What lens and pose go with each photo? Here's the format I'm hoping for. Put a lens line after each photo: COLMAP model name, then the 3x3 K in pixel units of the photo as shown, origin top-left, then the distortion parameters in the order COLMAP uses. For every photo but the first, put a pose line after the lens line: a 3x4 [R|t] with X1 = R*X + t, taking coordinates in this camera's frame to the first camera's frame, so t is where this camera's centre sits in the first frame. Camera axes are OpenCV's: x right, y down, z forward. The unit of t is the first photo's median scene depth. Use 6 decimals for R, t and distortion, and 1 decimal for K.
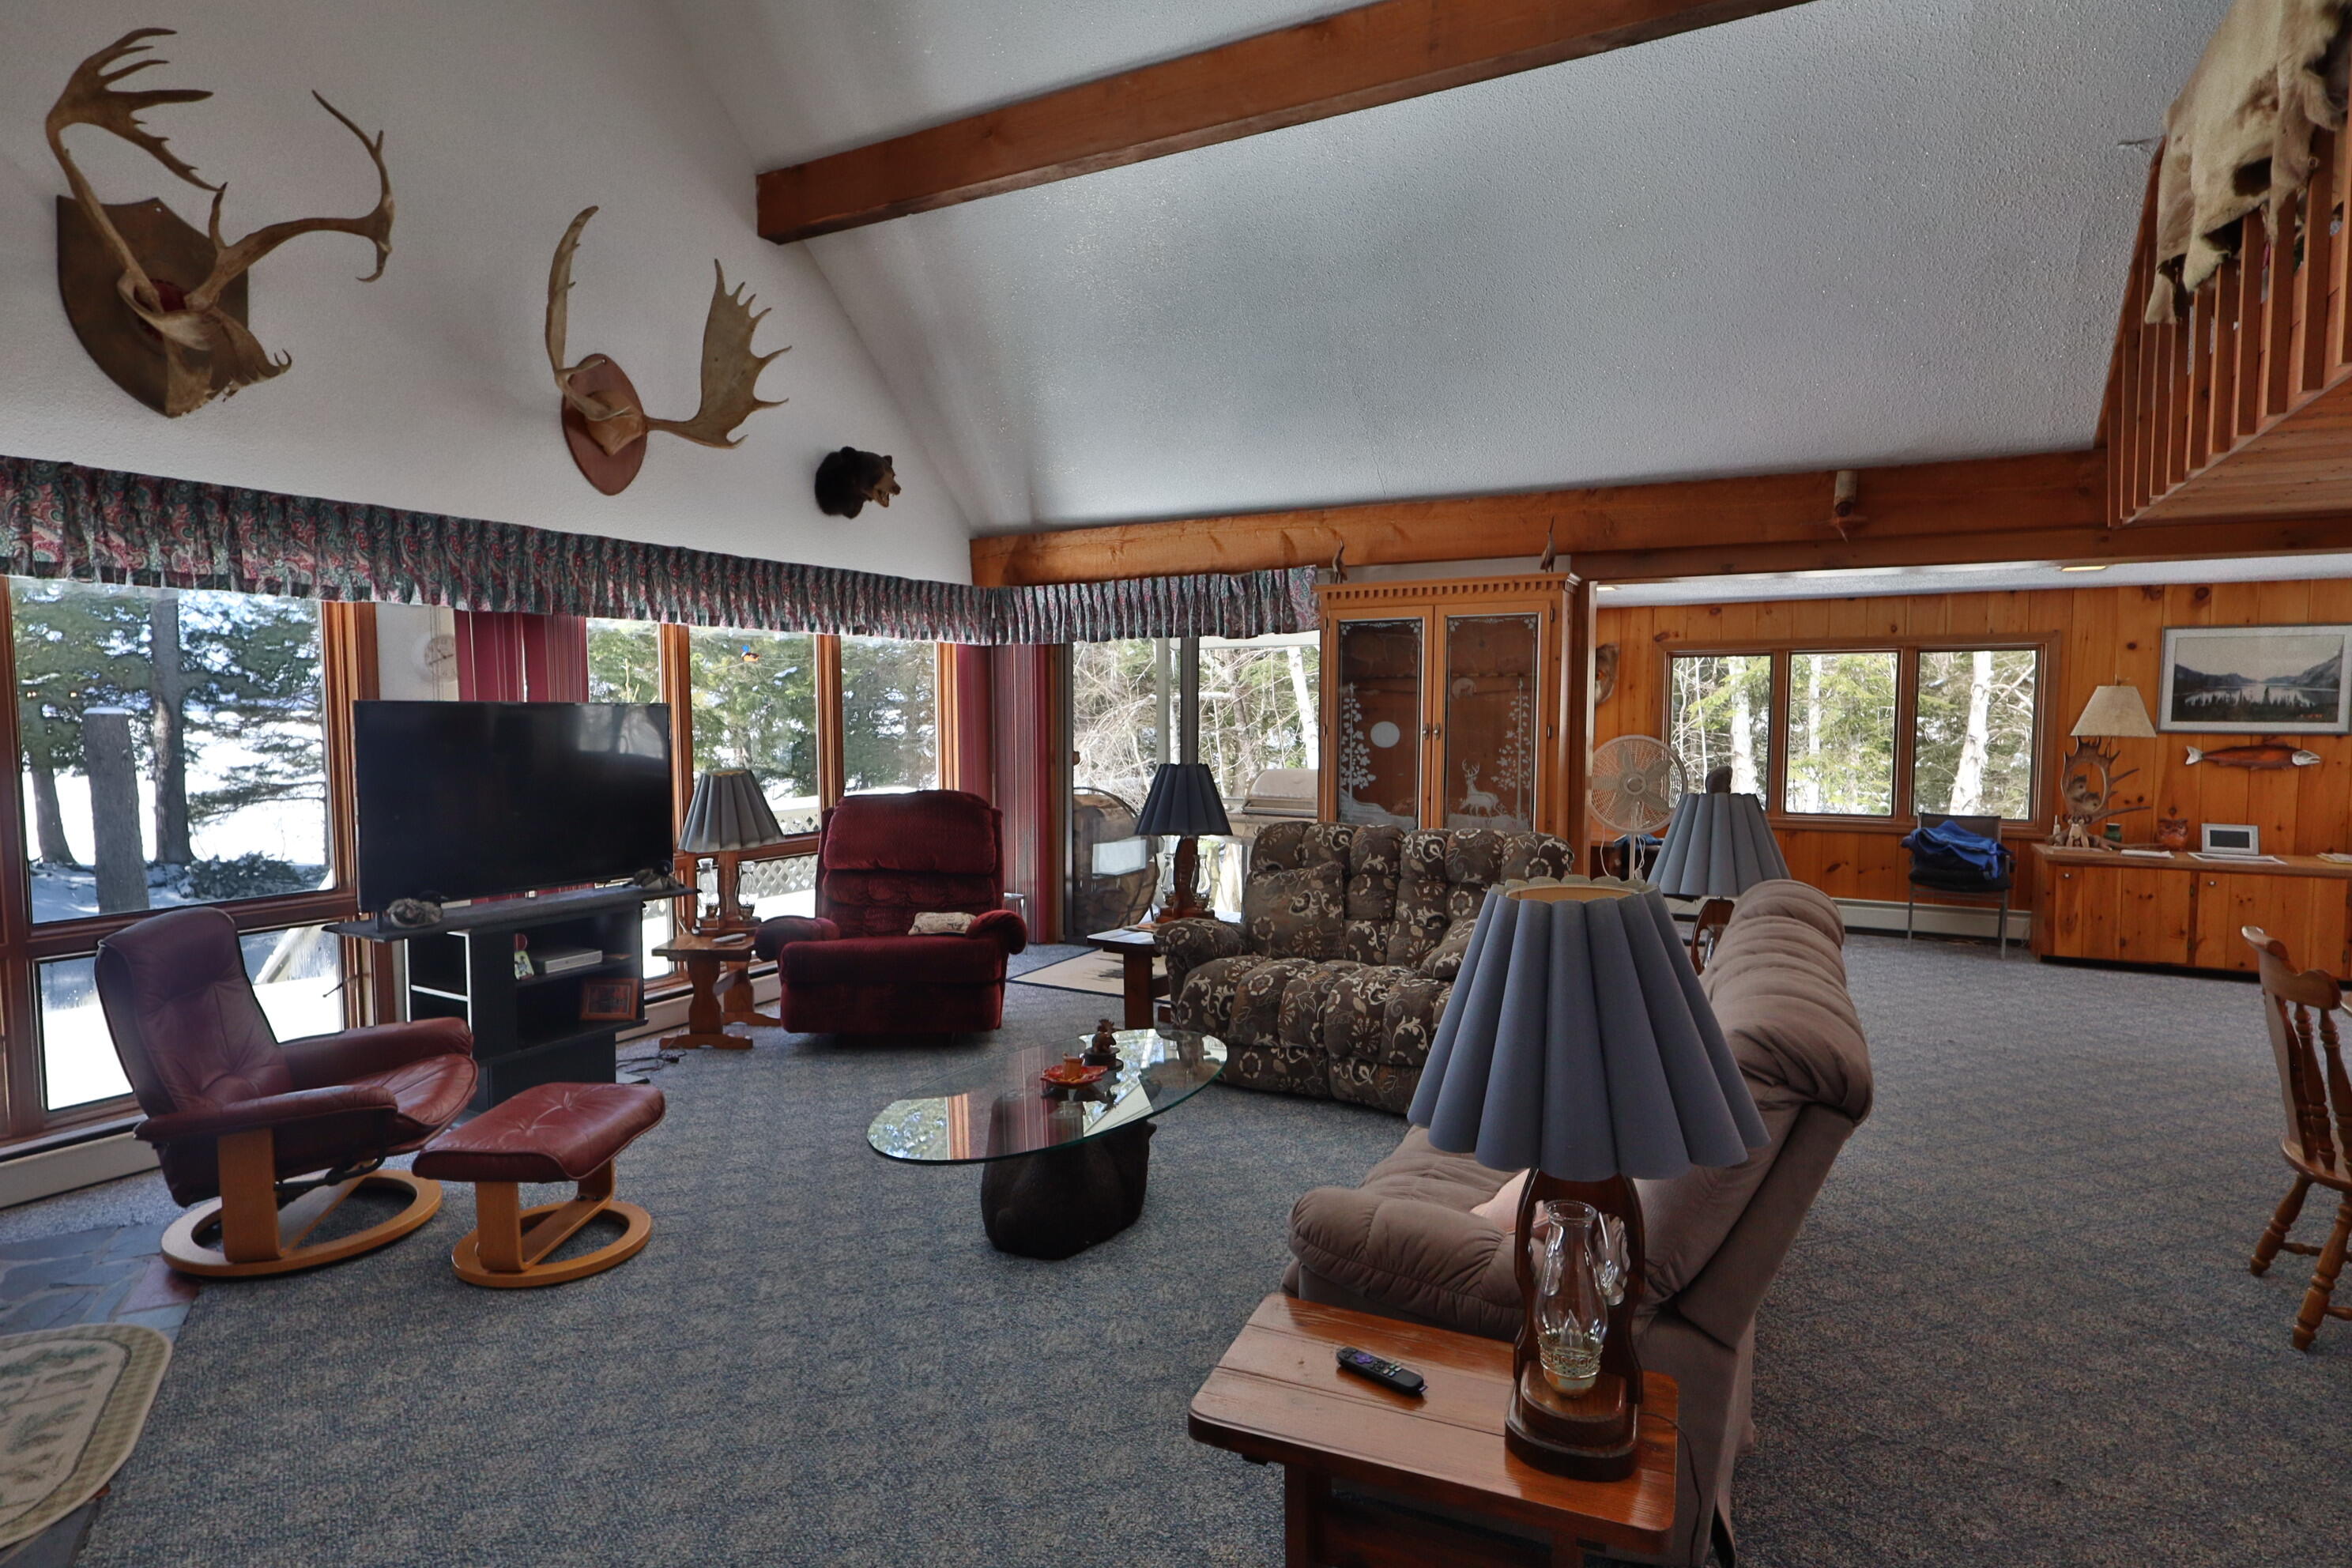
lens RADIAL K [[1224.8, 0, 1176.0], [0, 1224.8, 784.0], [0, 0, 1]] dist [-0.001339, 0.001173]
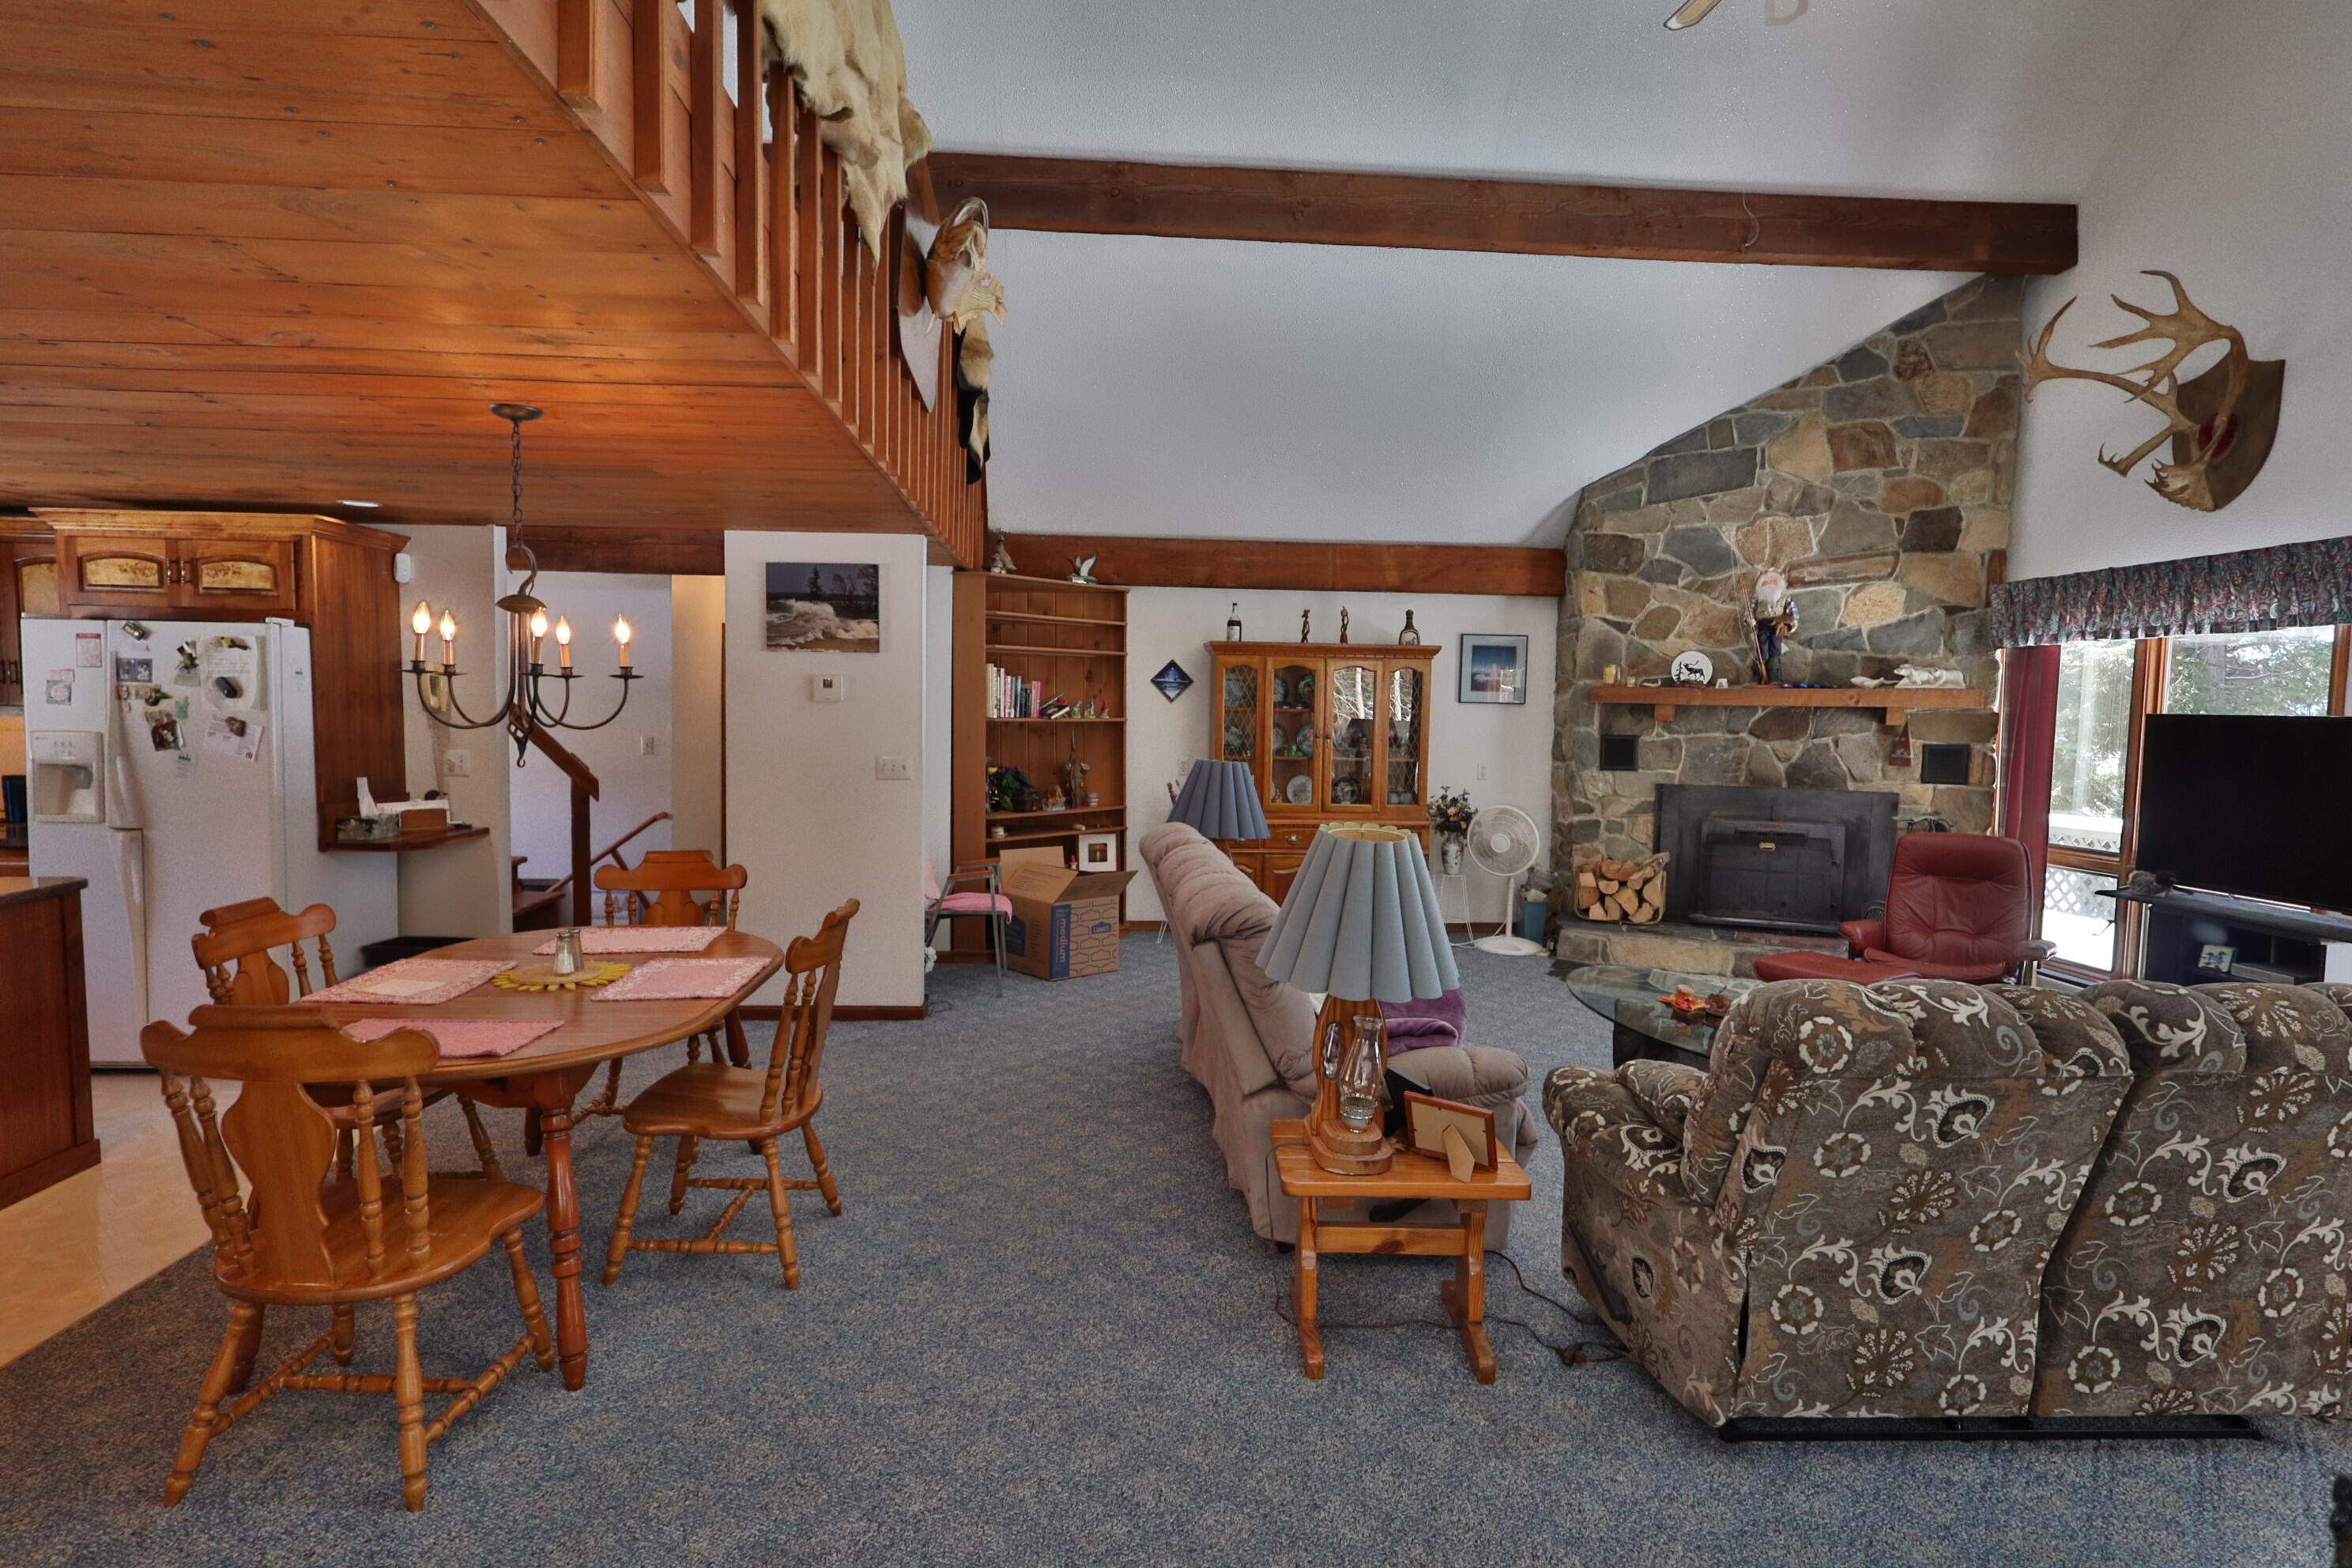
lens RADIAL K [[1224.8, 0, 1176.0], [0, 1224.8, 784.0], [0, 0, 1]] dist [-0.001339, 0.001173]
pose [[-0.845468, 0.018771, -0.533696, 0.909886], [-0.050727, 0.992040, 0.115251, -0.092329], [0.531612, 0.124514, -0.837786, 1.556863]]
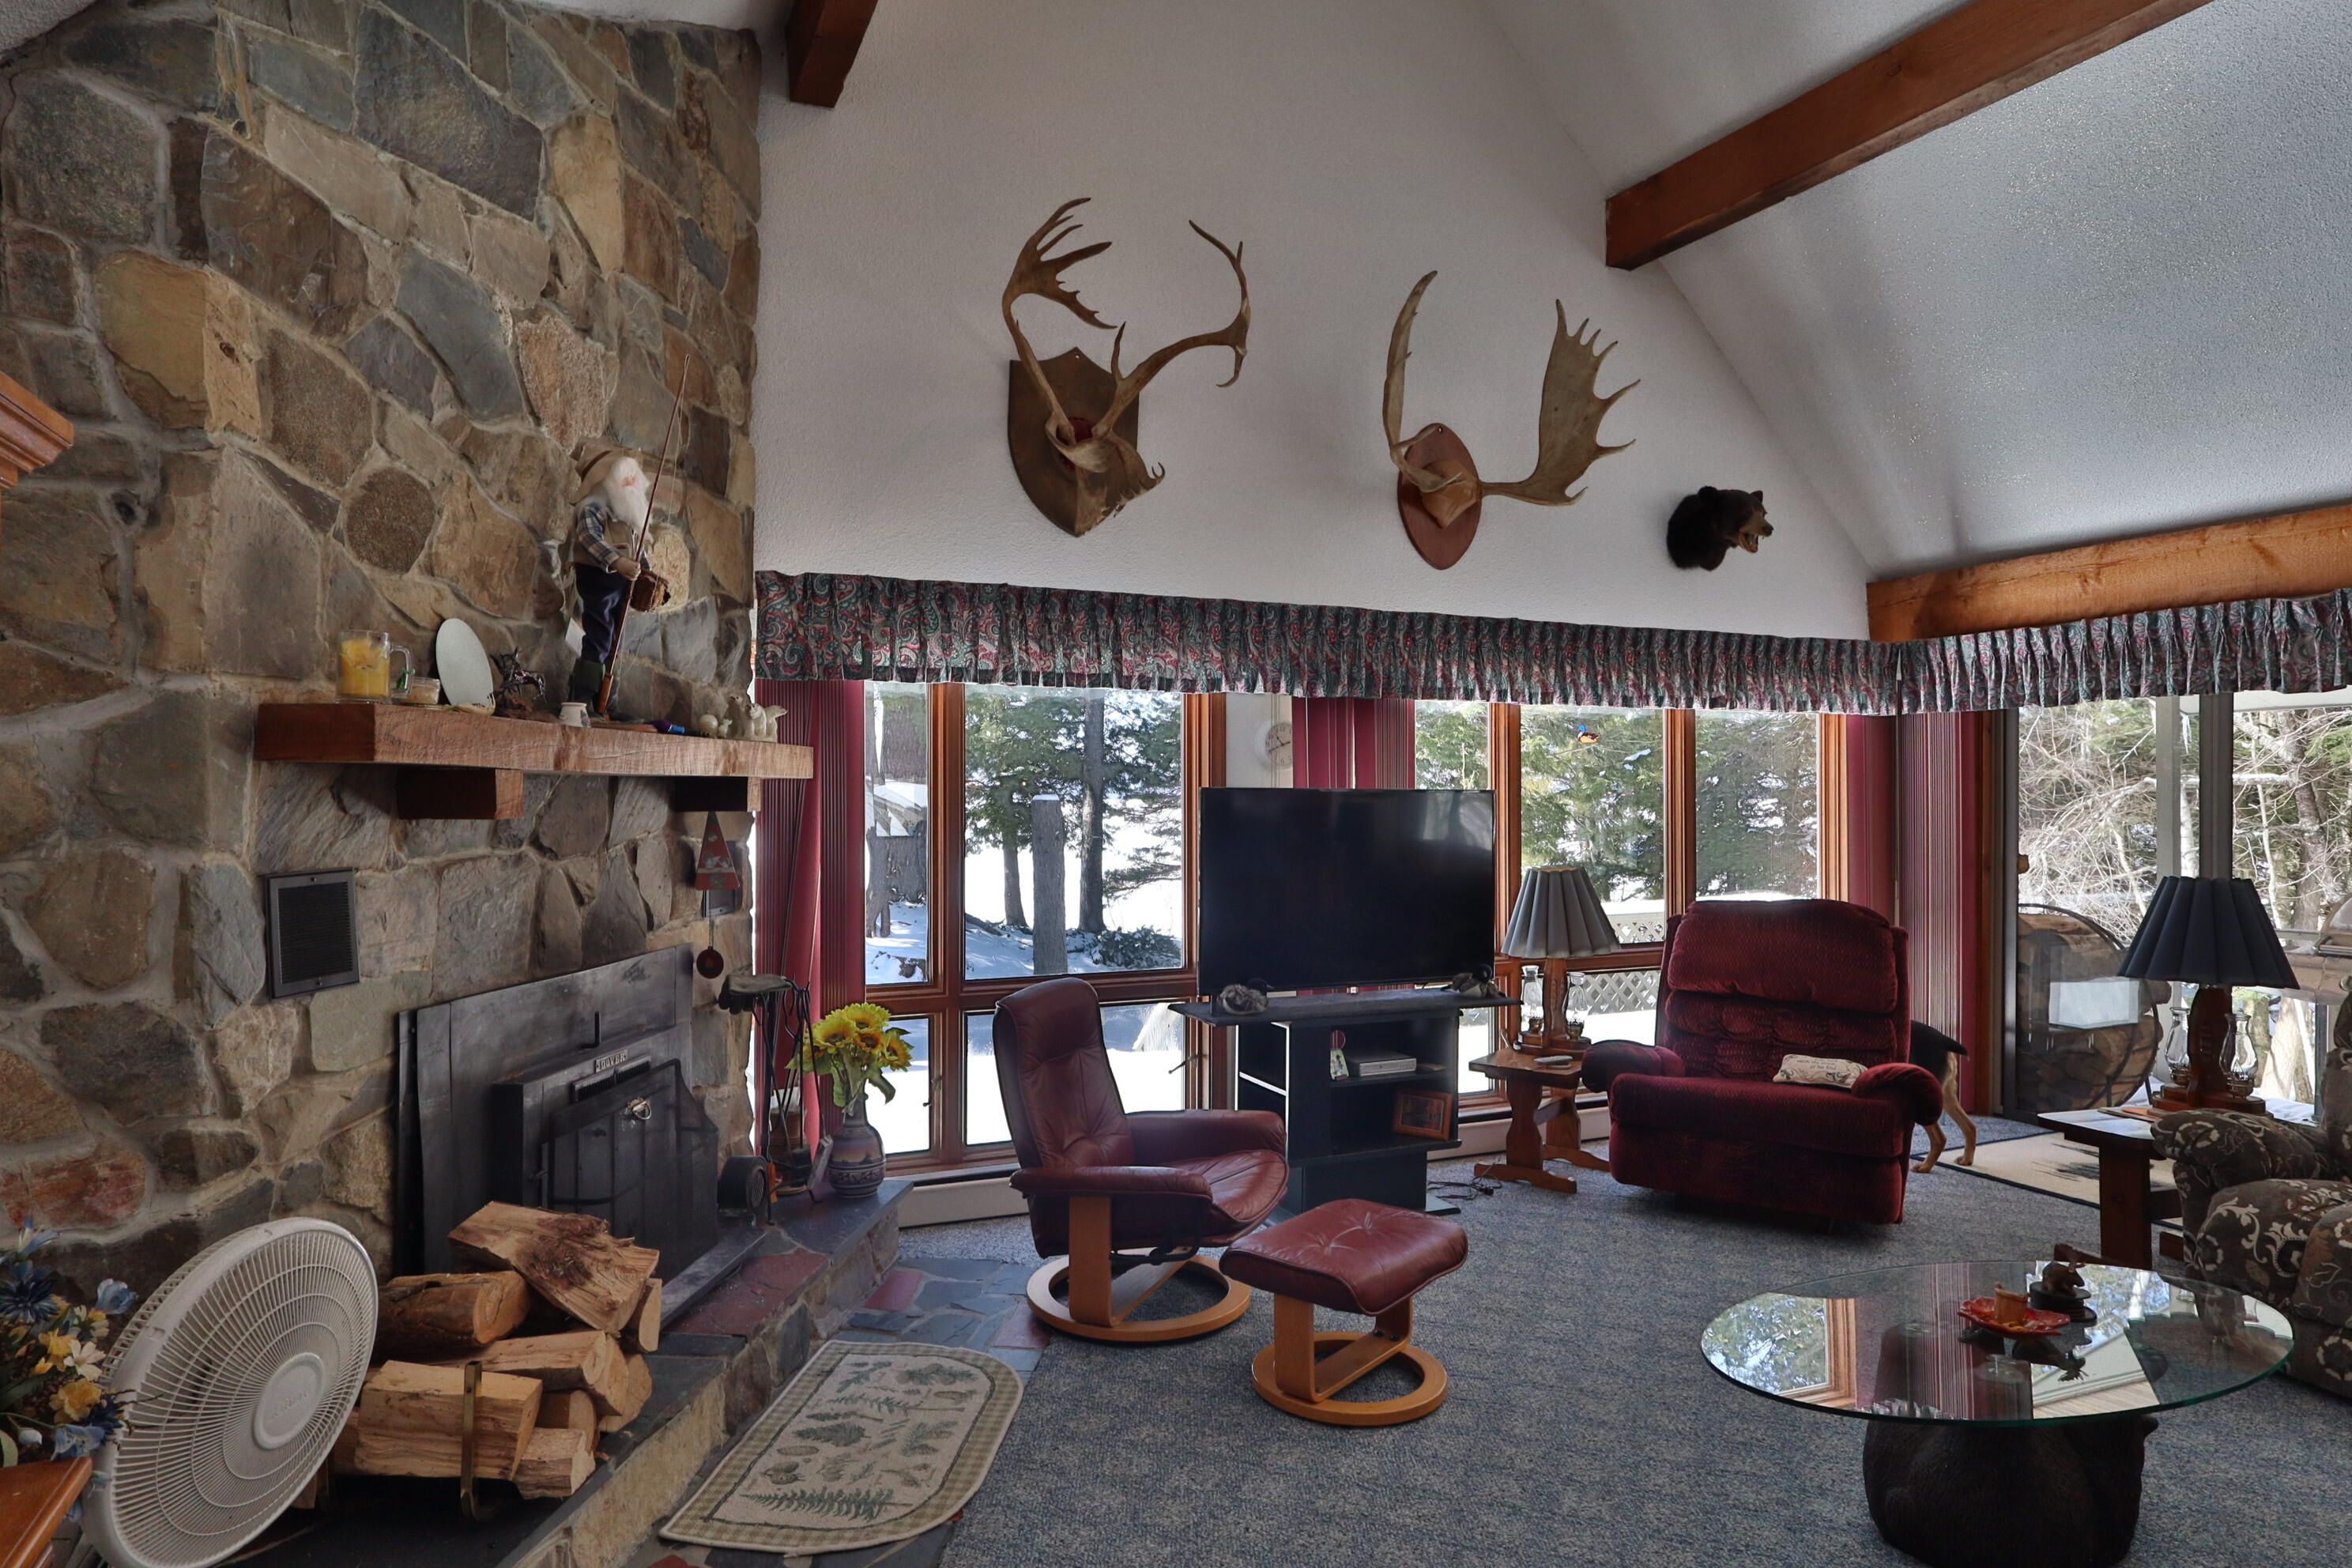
lens RADIAL K [[1365.2, 0, 1170.0], [0, 1365.2, 791.3], [0, 0, 1]] dist [-0.009541, 0.003719]
pose [[0.800265, -0.000821, -0.599646, -0.001935], [-0.038595, 0.997855, -0.052874, -0.002515], [0.598404, 0.065456, 0.798516, 0.053091]]
